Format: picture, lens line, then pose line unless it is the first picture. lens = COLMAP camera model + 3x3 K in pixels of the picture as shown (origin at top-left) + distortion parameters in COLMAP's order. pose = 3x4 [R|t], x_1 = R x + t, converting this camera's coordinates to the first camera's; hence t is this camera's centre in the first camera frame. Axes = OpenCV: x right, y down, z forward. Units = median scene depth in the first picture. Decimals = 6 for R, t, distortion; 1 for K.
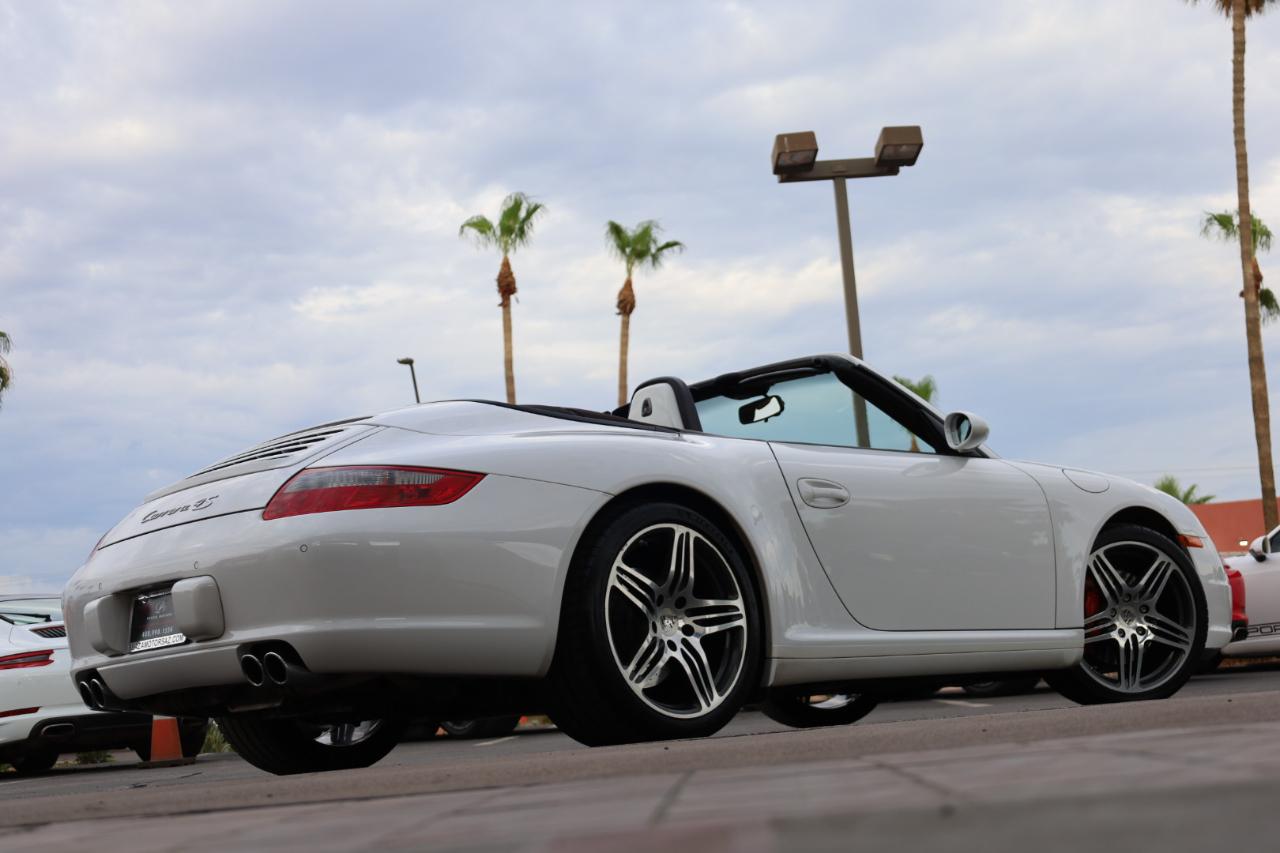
lens RADIAL K [[2071.0, 0, 640.0], [0, 2071.0, 426.5], [0, 0, 1]] dist [-0.011582, -0.000874]
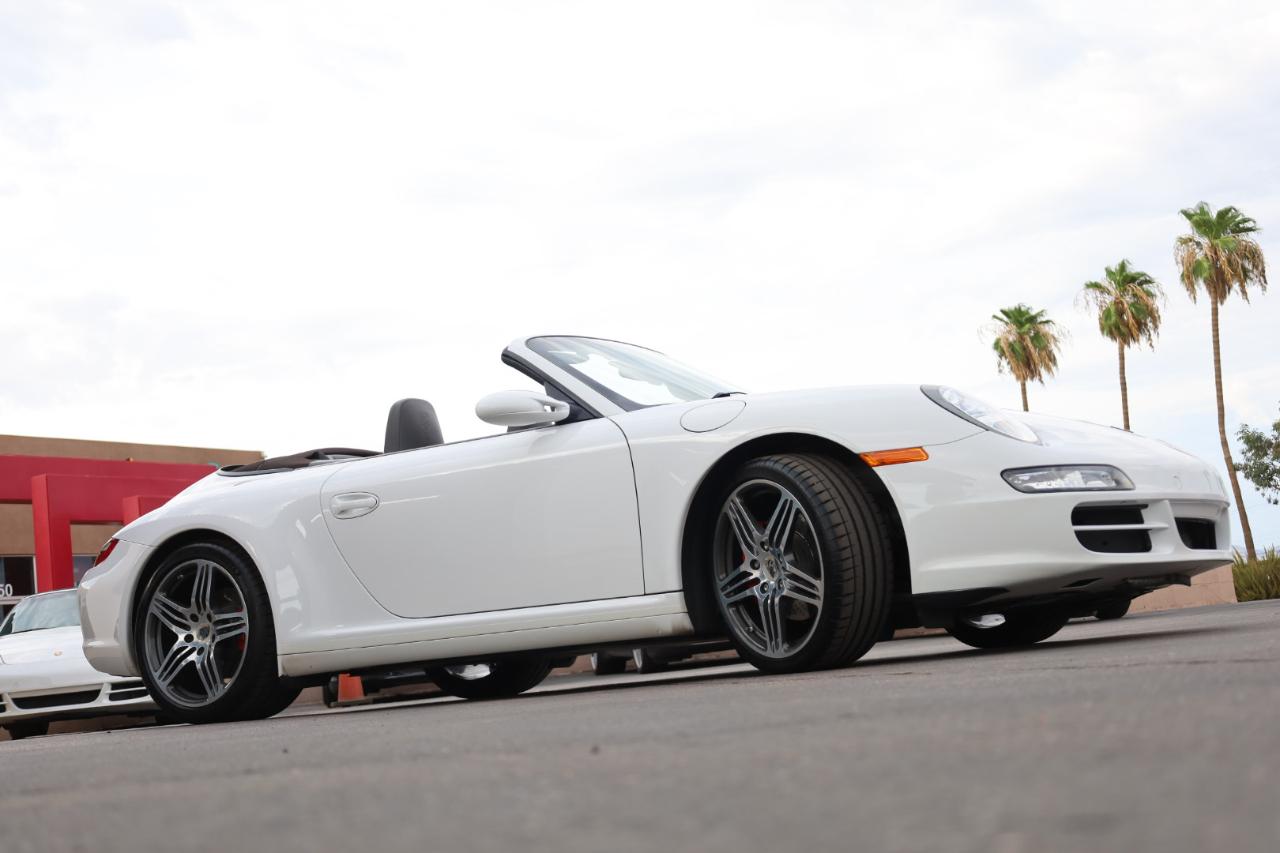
lens RADIAL K [[1692.8, 0, 640.0], [0, 1692.8, 426.5], [0, 0, 1]] dist [-0.016720, -0.019461]
pose [[0.254953, -0.084150, -0.963285, 1.116657], [0.216848, 0.975808, -0.027851, 0.054451], [0.942325, -0.201786, 0.267033, 0.975492]]
